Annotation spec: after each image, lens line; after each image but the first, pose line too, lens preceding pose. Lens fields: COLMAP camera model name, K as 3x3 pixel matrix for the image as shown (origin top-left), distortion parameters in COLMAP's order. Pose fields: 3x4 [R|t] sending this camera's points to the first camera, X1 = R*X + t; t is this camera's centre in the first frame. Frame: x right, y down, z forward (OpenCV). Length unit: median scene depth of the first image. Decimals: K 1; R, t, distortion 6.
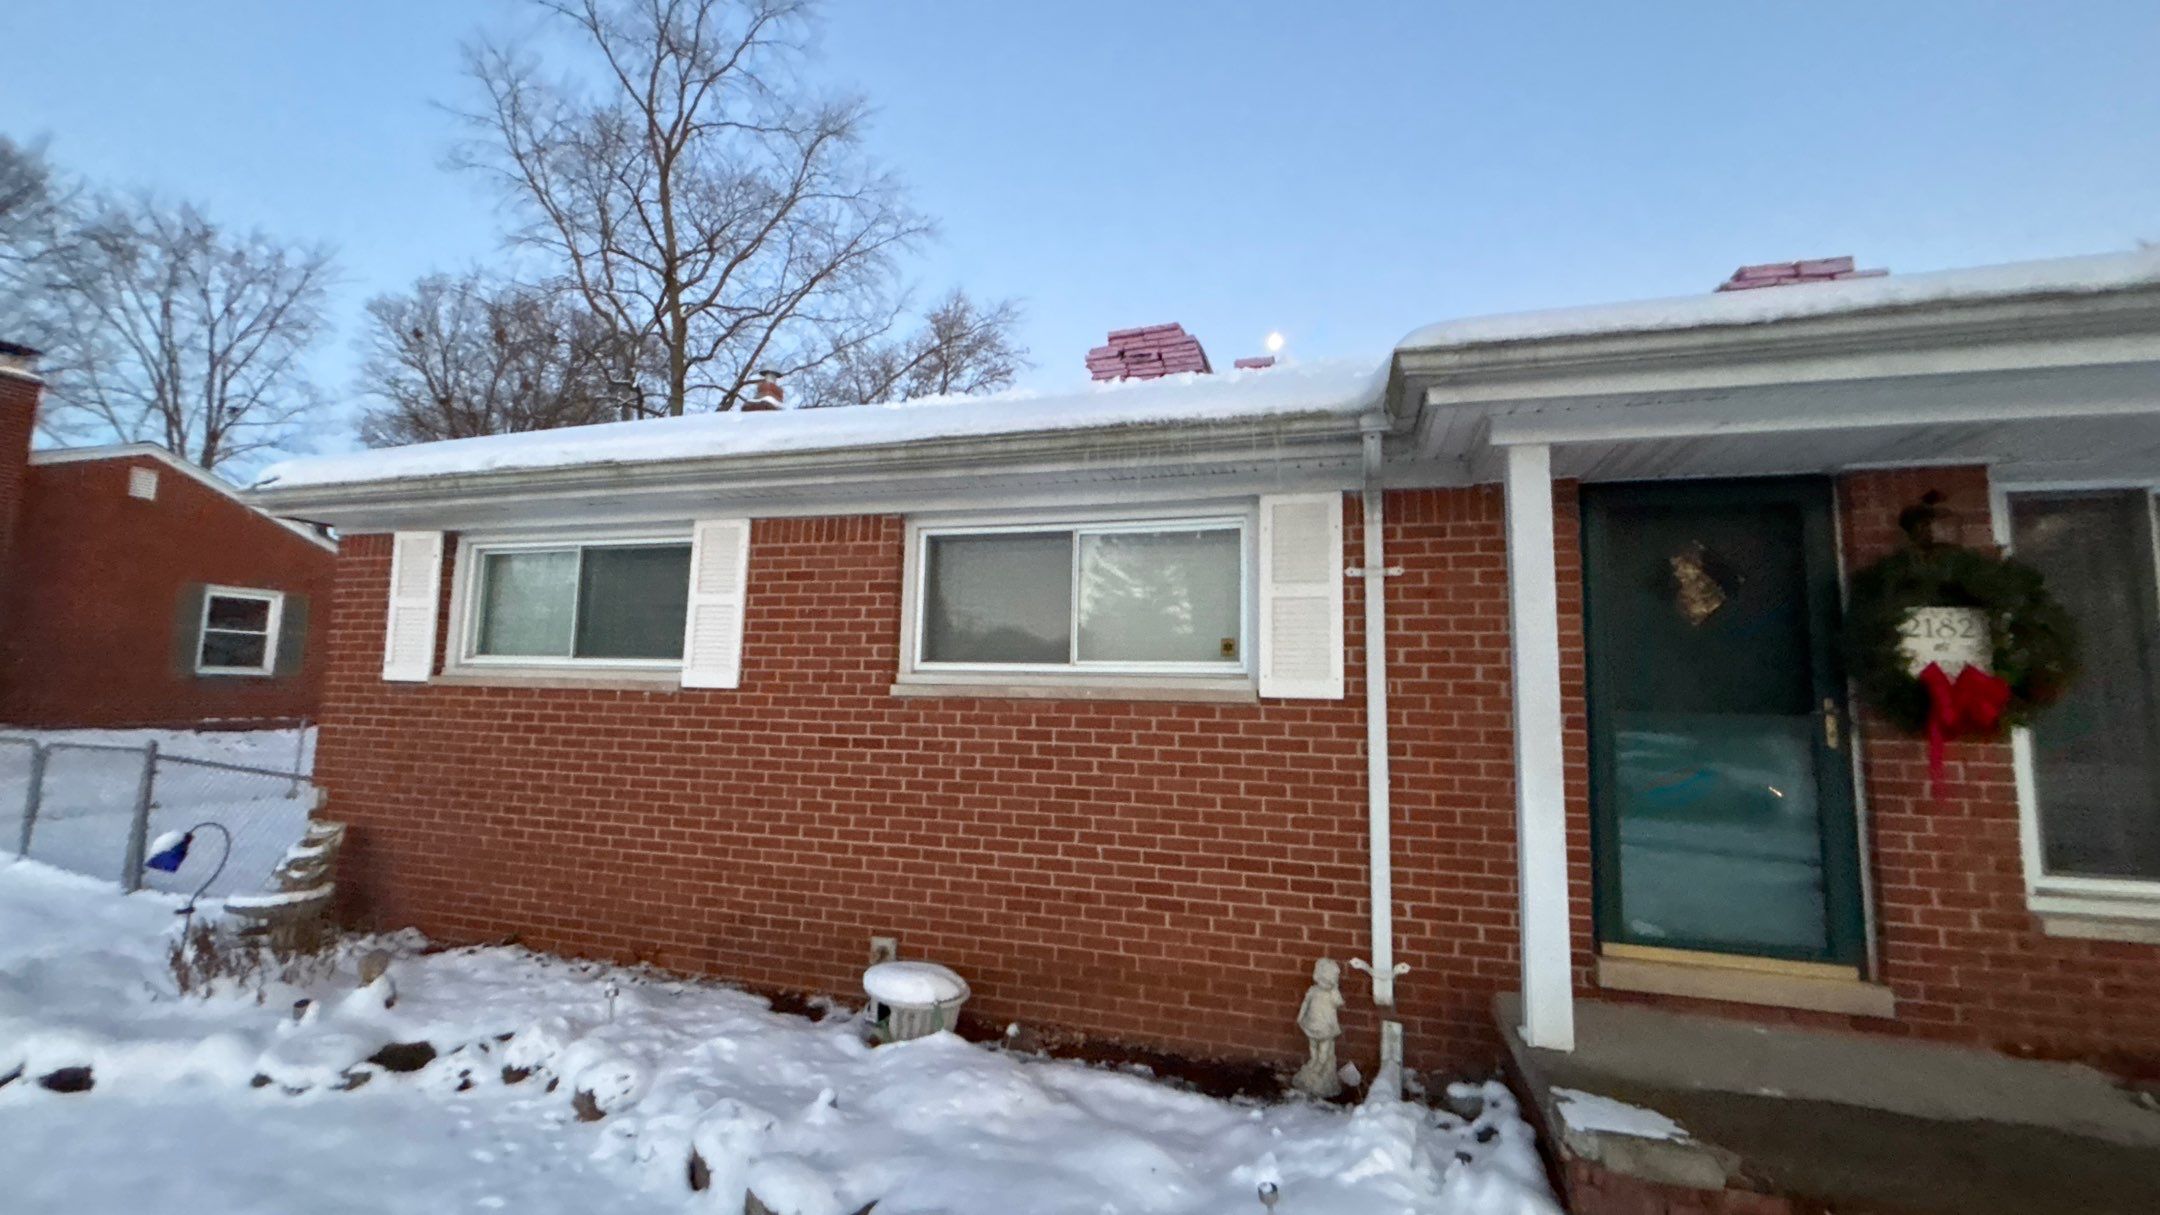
lens RADIAL K [[869.2, 0, 1086.5], [0, 869.2, 601.9], [0, 0, 1]] dist [-0.001536, -0.000271]
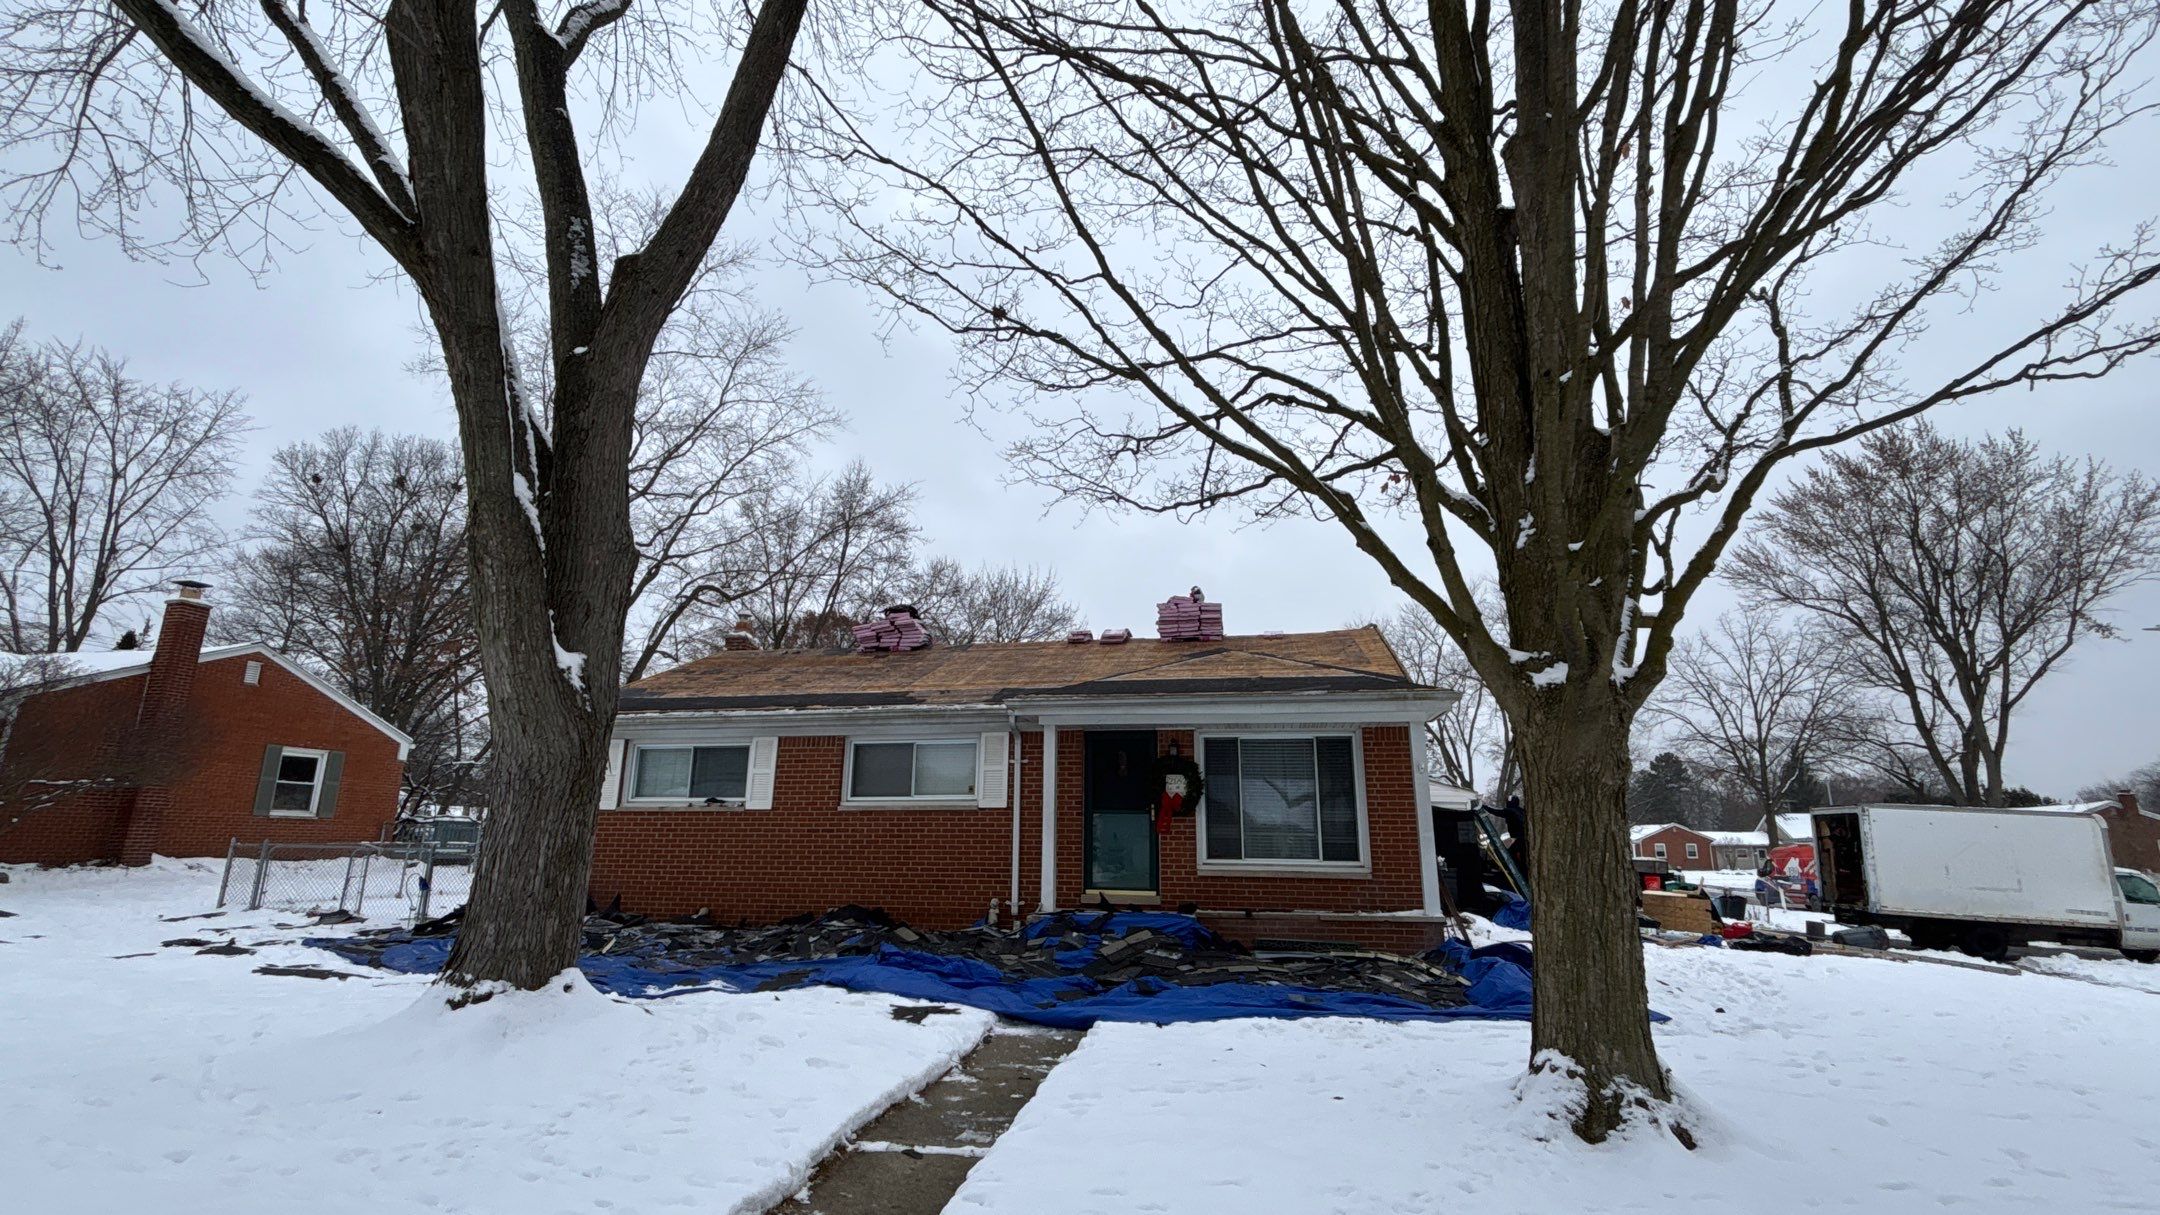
lens RADIAL K [[845.5, 0, 1067.5], [0, 845.5, 607.2], [0, 0, 1]] dist [-0.001806, 0.000145]
pose [[0.995005, 0.009938, 0.099332, 0.026872], [0.005801, 0.987596, -0.156912, -0.012390], [-0.099660, 0.156704, 0.982605, -0.226541]]
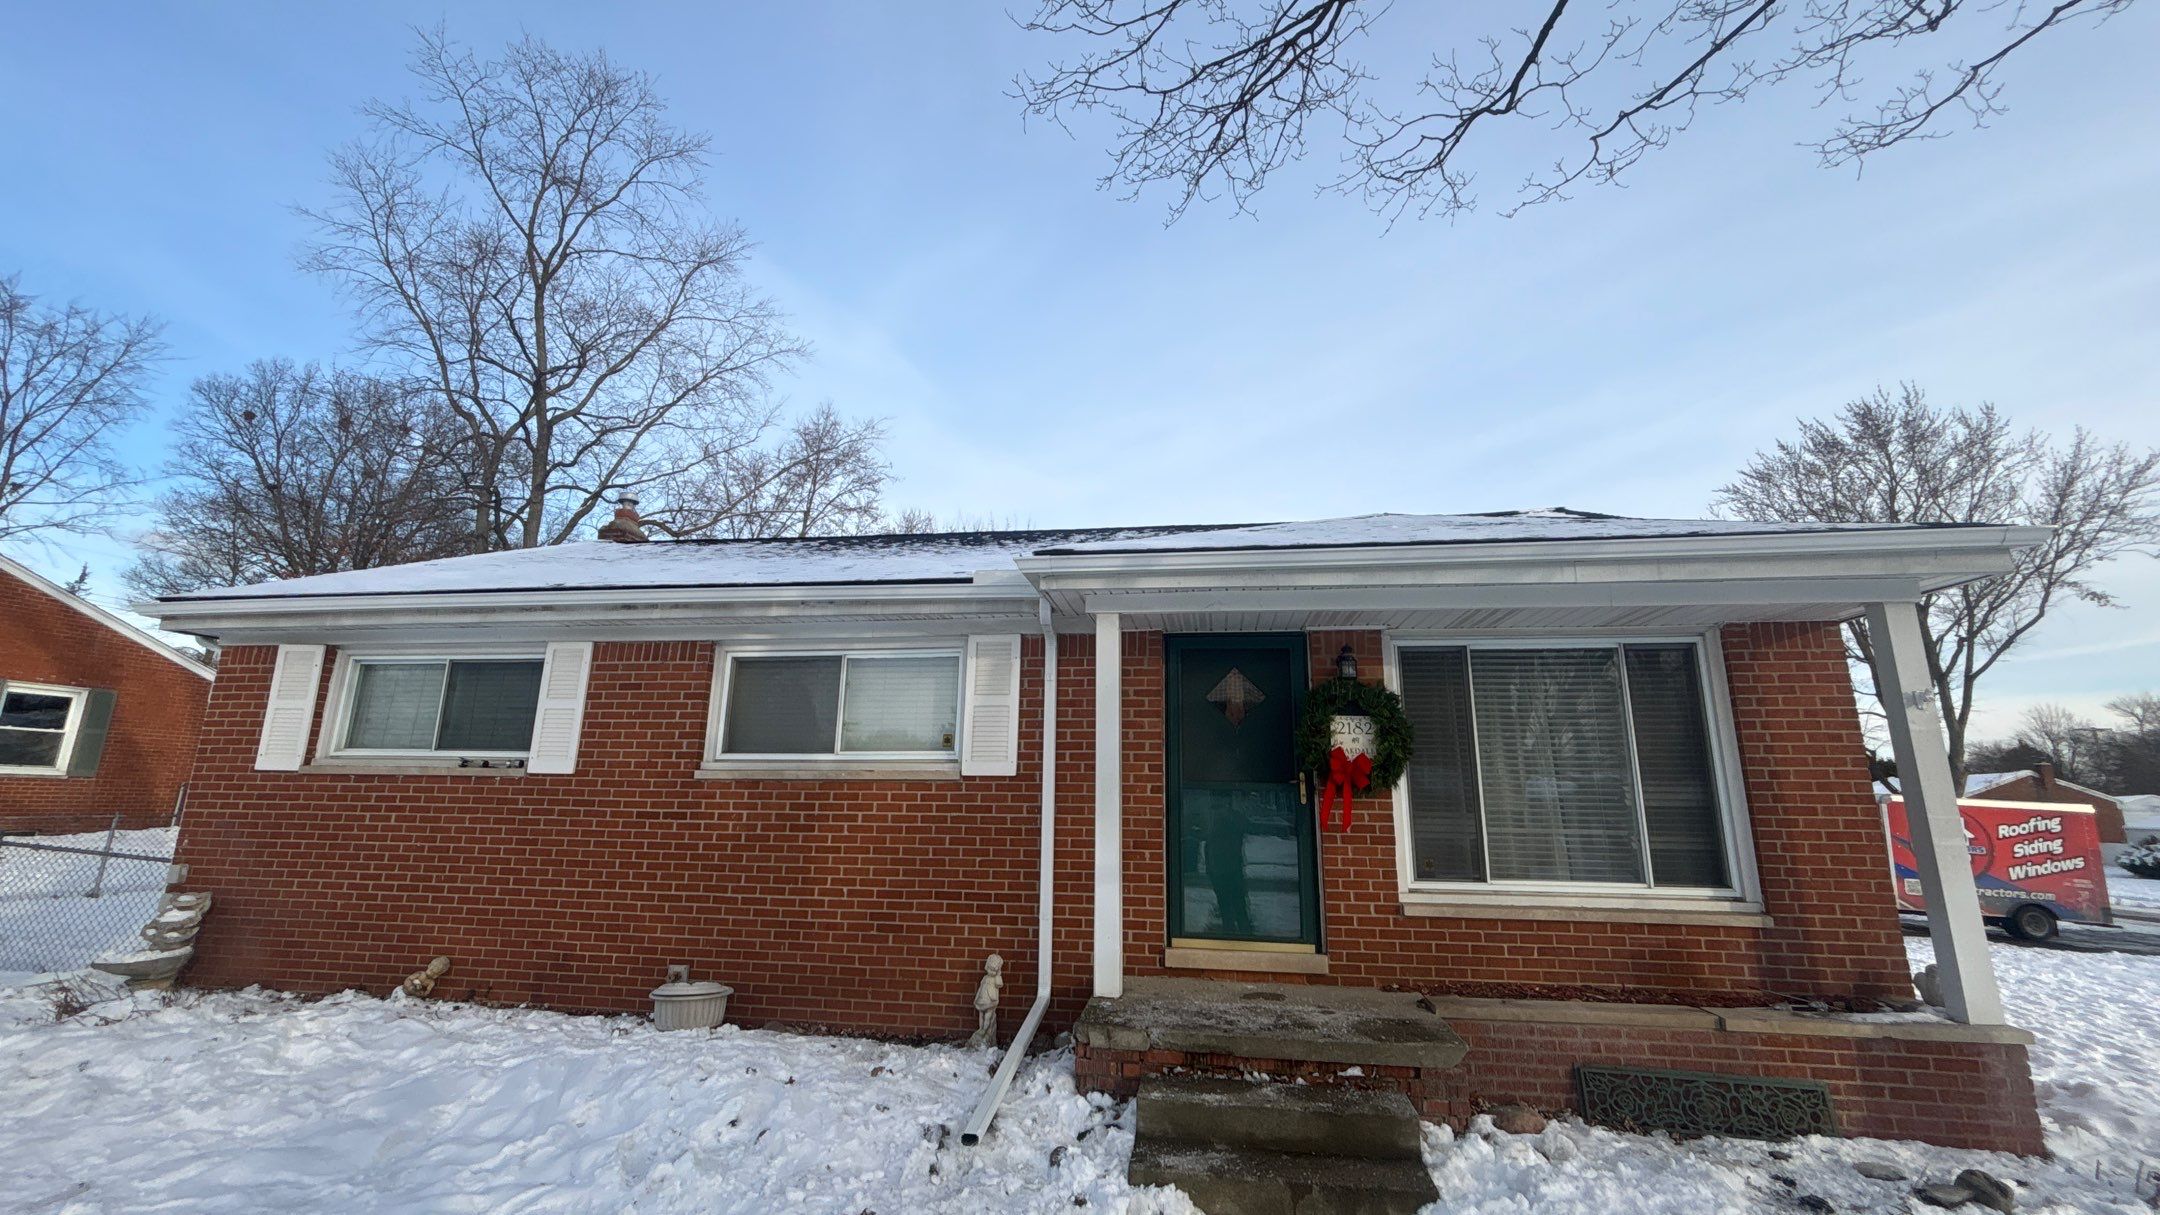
lens RADIAL K [[845.5, 0, 1067.5], [0, 845.5, 607.2], [0, 0, 1]] dist [-0.001806, 0.000145]
pose [[0.991295, 0.019590, 0.130196, 0.023882], [-0.004836, 0.993618, -0.112690, -0.001428], [-0.131573, 0.111079, 0.985064, -0.054654]]
